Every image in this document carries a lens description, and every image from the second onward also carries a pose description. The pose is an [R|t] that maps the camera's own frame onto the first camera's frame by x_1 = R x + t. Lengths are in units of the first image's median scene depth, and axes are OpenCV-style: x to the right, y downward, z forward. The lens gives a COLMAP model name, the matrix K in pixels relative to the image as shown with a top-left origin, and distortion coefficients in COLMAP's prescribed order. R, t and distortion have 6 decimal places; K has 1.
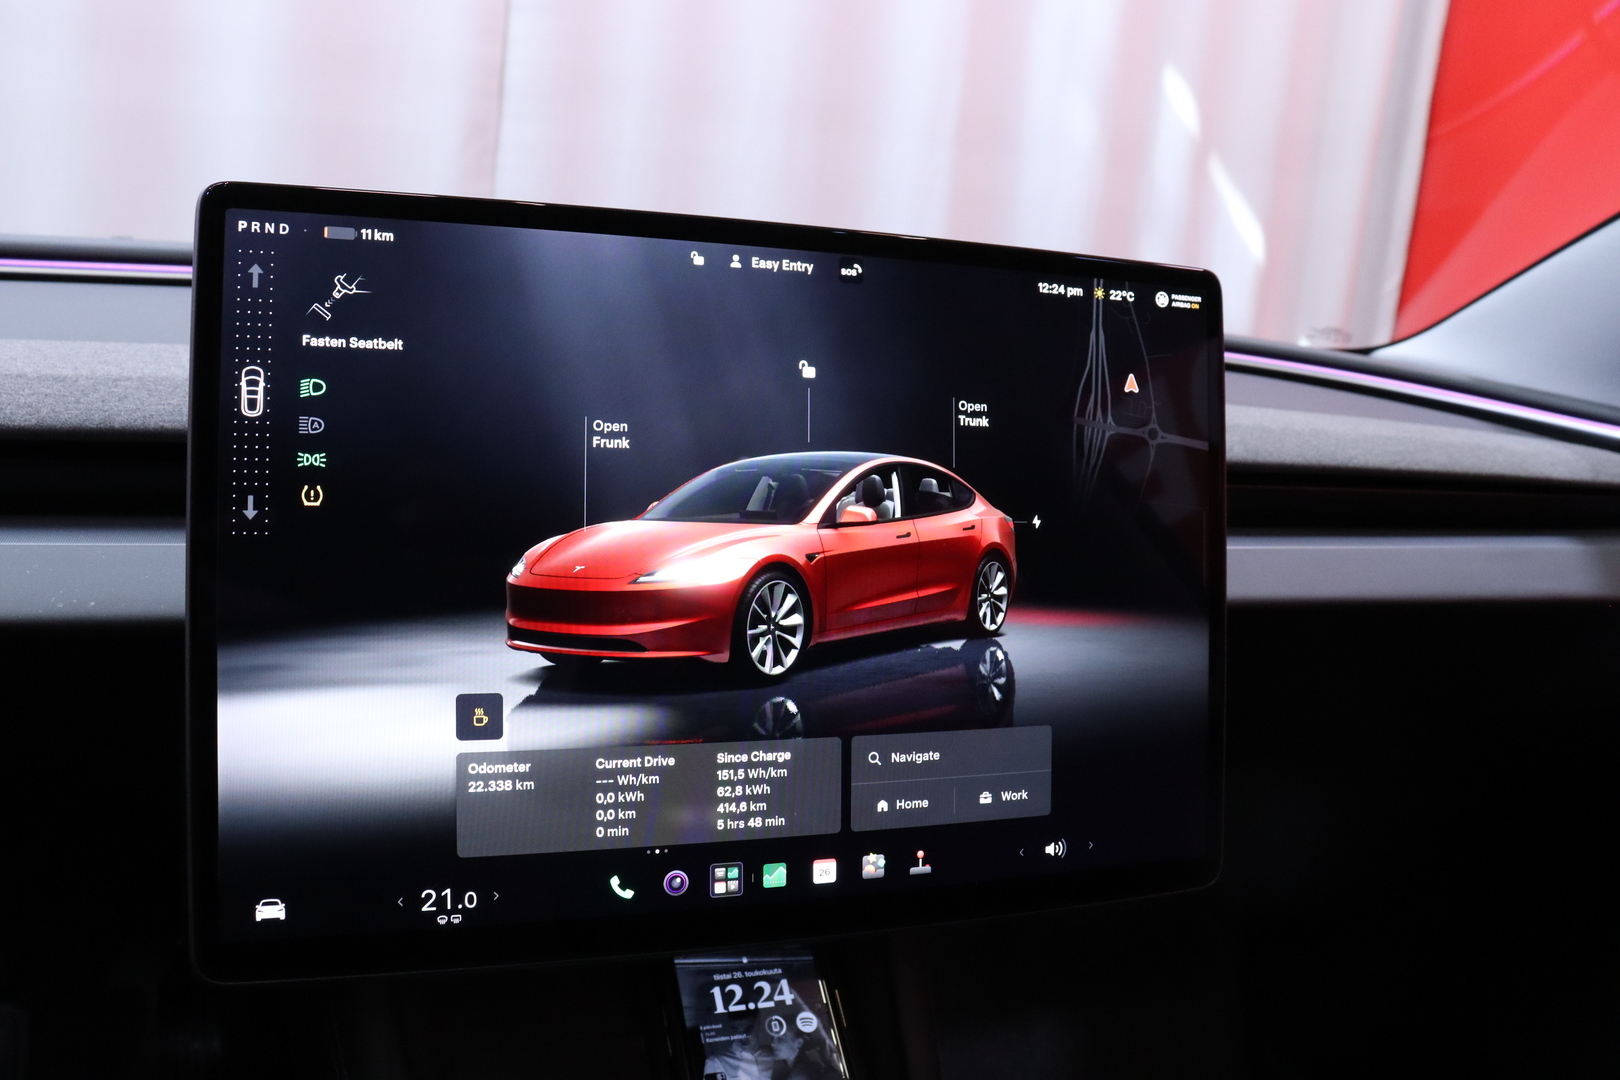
lens RADIAL K [[1296.8, 0, 814.5], [0, 1296.8, 542.7], [0, 0, 1]] dist [-0.140318, 0.103998]
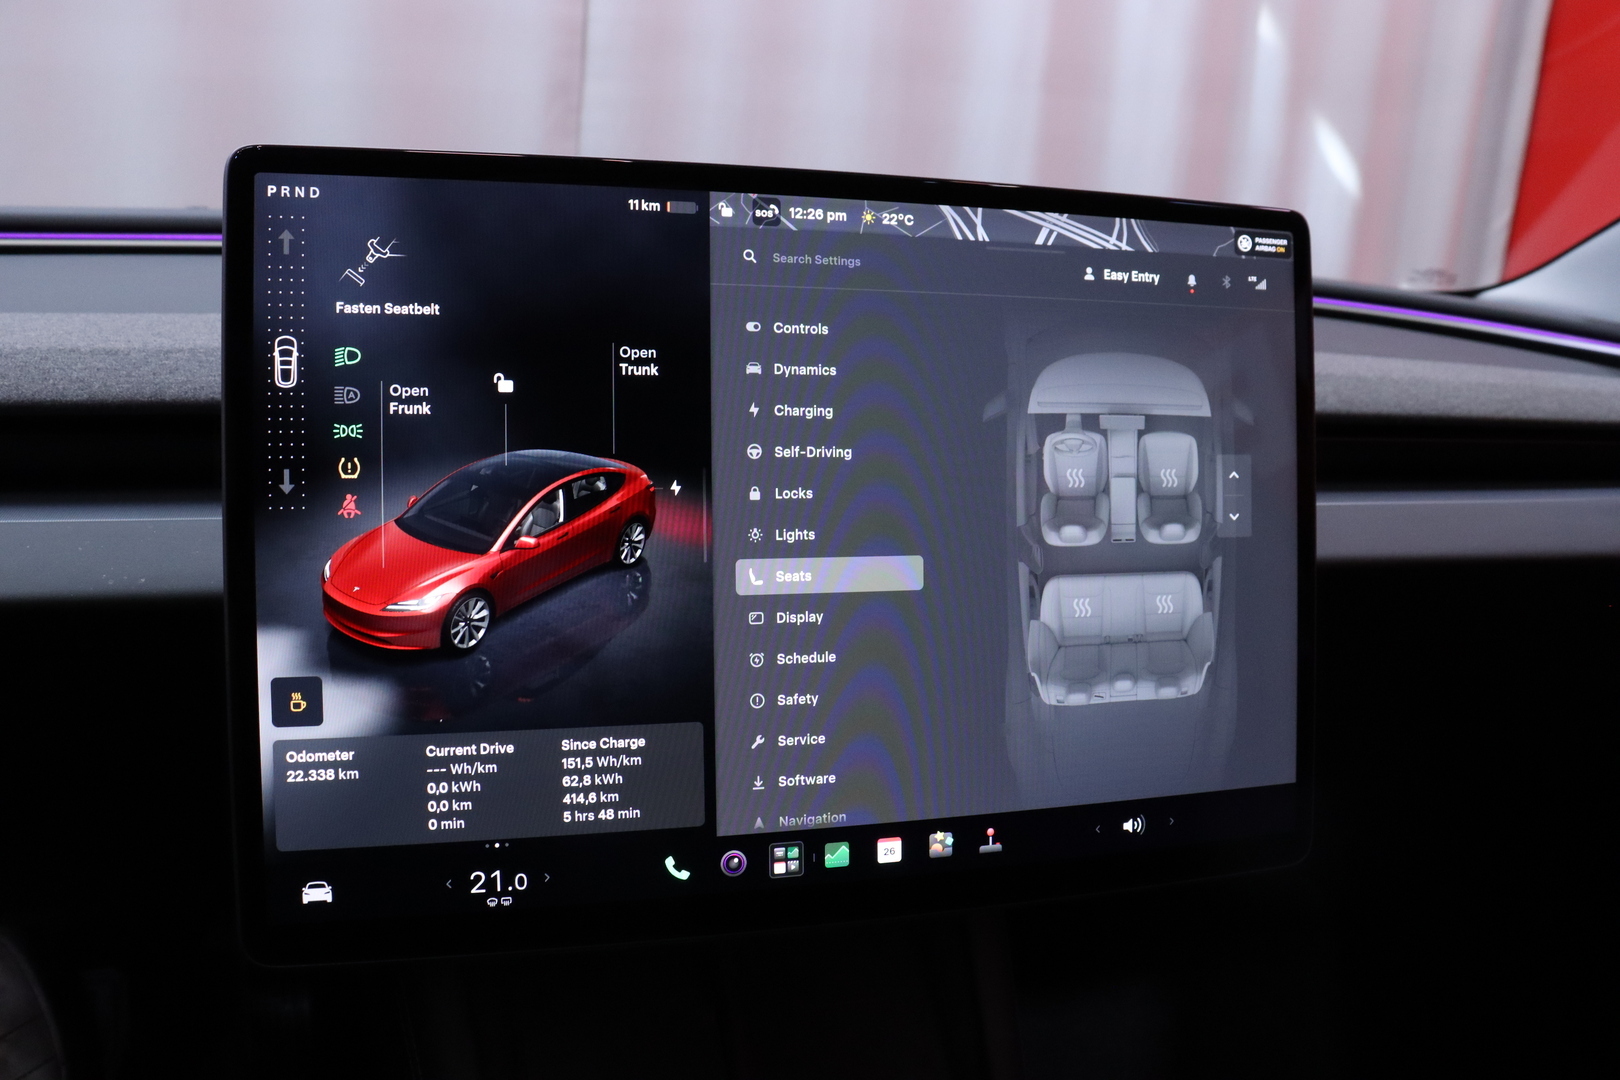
lens RADIAL K [[1296.8, 0, 828.6], [0, 1296.8, 535.7], [0, 0, 1]] dist [-0.140318, 0.103998]
pose [[0.997819, -0.012019, -0.064899, 0.027753], [0.013952, 0.999470, 0.029423, -0.007875], [0.064511, -0.030265, 0.997458, 0.047130]]
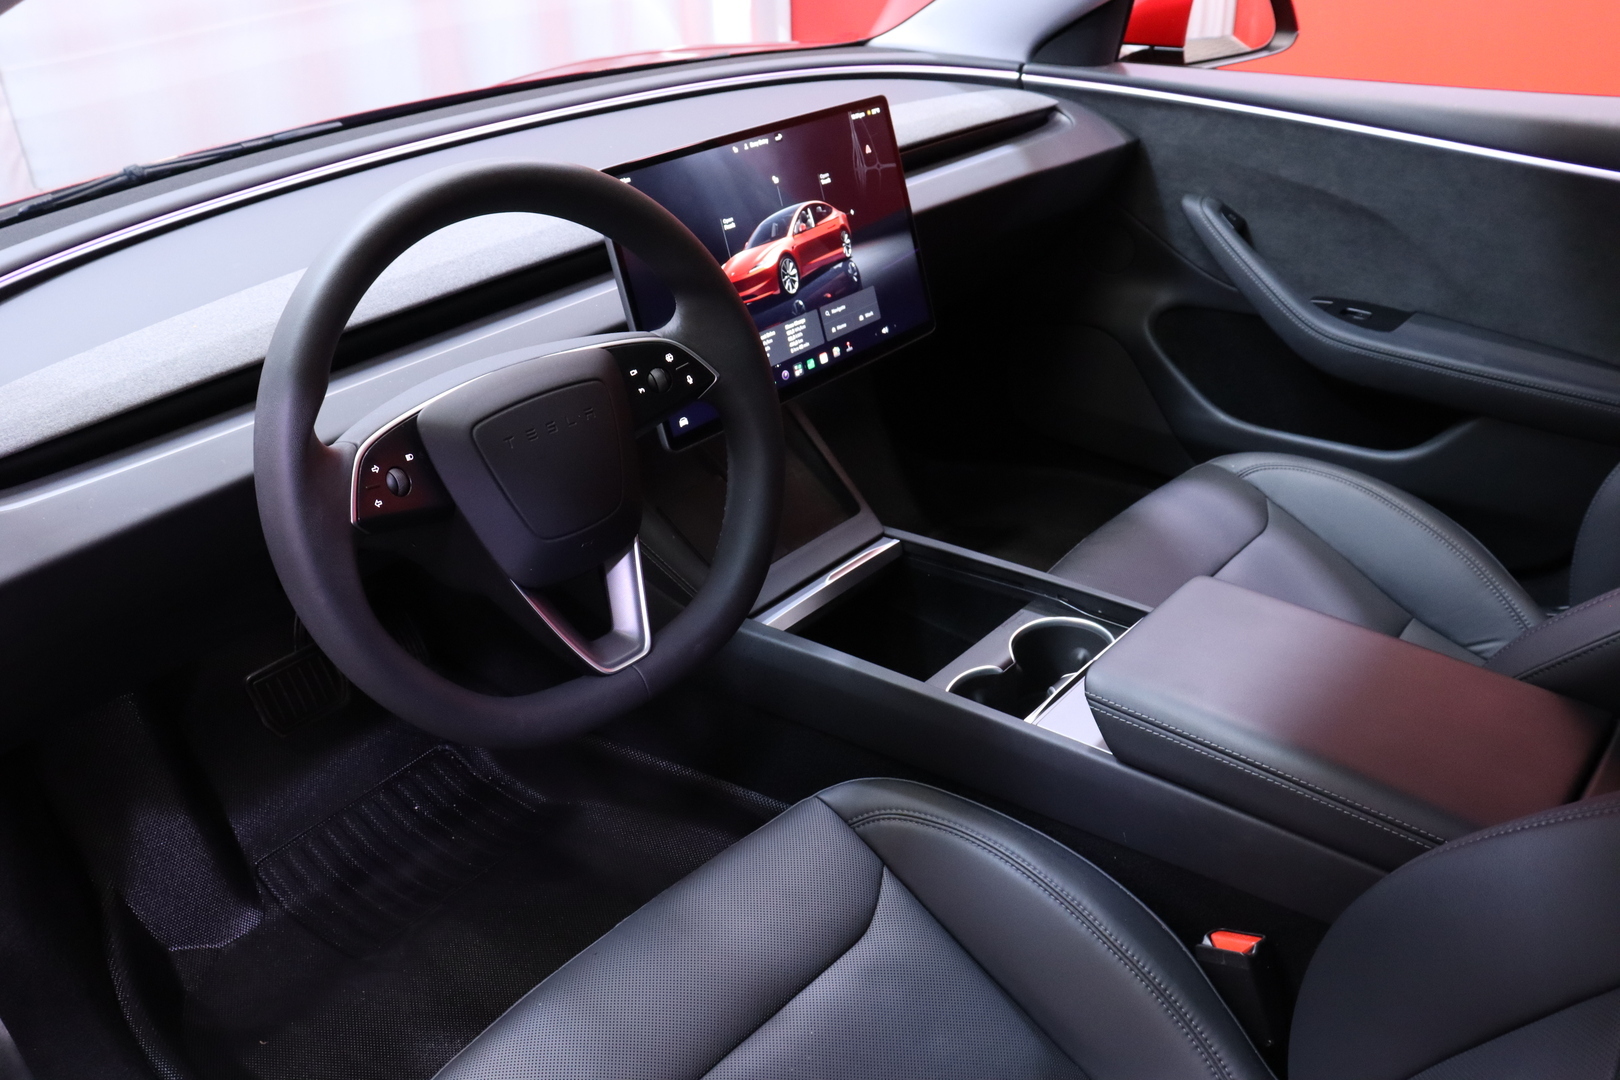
lens RADIAL K [[1296.8, 0, 808.3], [0, 1296.8, 547.7], [0, 0, 1]] dist [-0.140318, 0.103998]
pose [[0.875822, -0.349109, 0.333253, -1.083586], [0.239643, 0.913920, 0.327598, -0.287321], [-0.418934, -0.207056, 0.884094, -1.513527]]
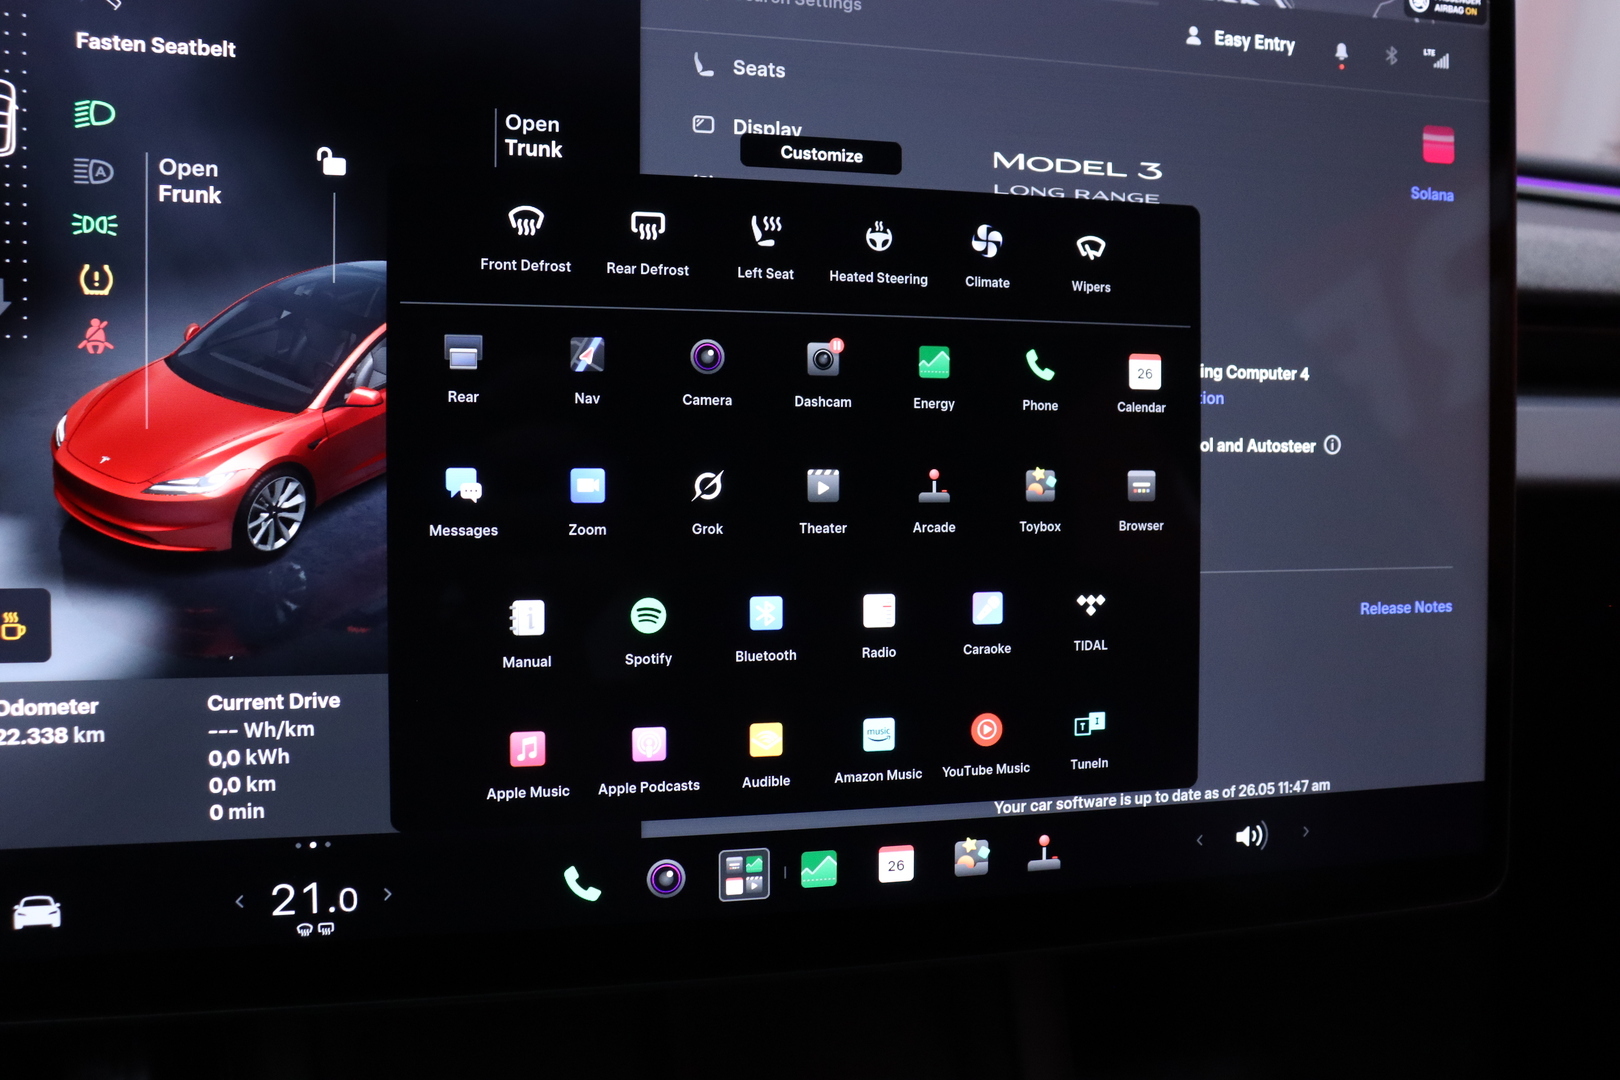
lens RADIAL K [[1517.7, 0, 812.2], [0, 1517.7, 530.5], [0, 0, 1]] dist [-0.051883, 0.000000]
pose [[0.996162, -0.002255, -0.087499, 0.033392], [0.004915, 0.999532, 0.030187, 0.061518], [0.087390, -0.030501, 0.995707, 0.229686]]
